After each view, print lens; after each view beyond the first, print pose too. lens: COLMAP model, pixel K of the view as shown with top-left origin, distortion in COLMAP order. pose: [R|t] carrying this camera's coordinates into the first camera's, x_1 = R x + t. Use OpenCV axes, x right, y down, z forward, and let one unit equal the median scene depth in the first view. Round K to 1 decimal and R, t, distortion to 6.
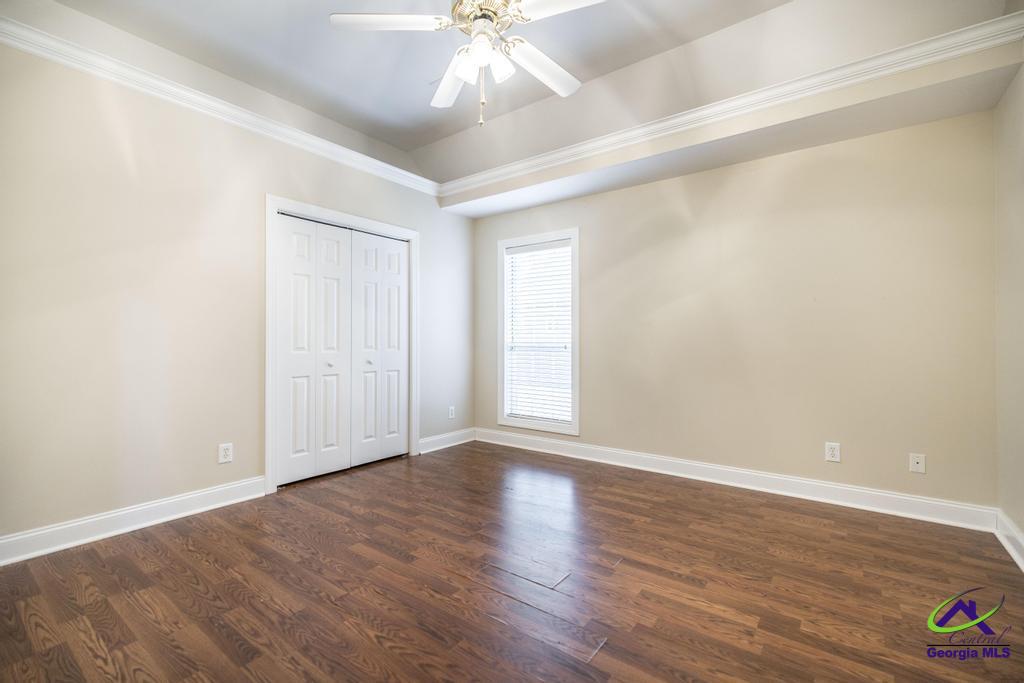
lens RADIAL K [[426.8, 0, 508.6], [0, 426.8, 337.2], [0, 0, 1]] dist [0.000230, -0.000086]
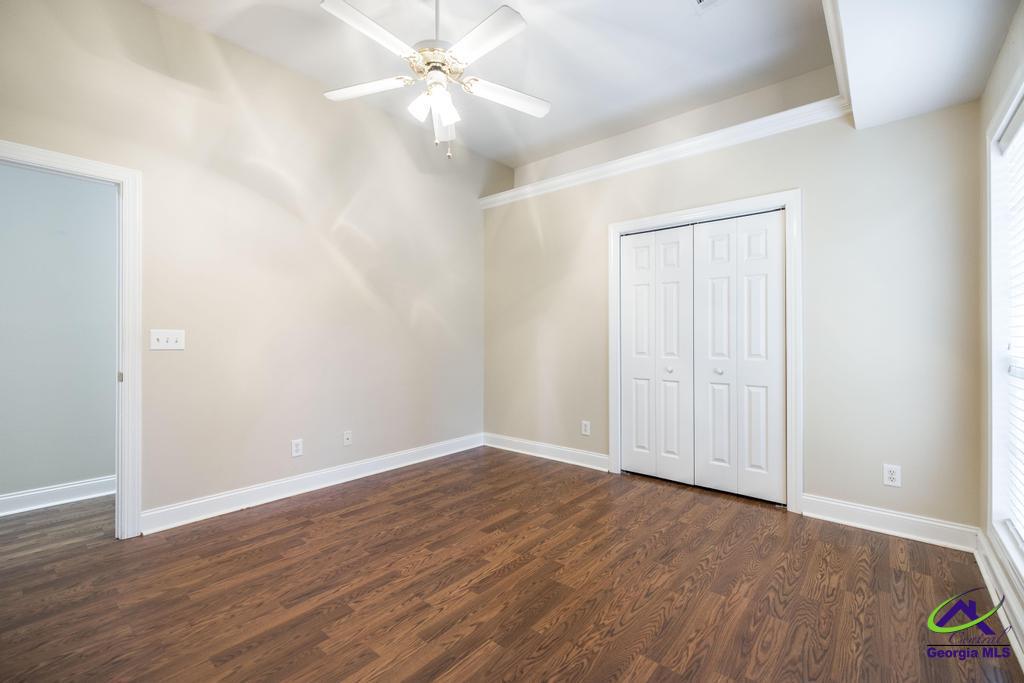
lens RADIAL K [[436.1, 0, 511.4], [0, 436.1, 335.4], [0, 0, 1]] dist [0.001245, -0.000021]
pose [[-0.028361, -0.007133, -0.999572, 0.758180], [0.006160, 0.999954, -0.007310, -0.014086], [0.999579, -0.006364, -0.028316, 0.842444]]
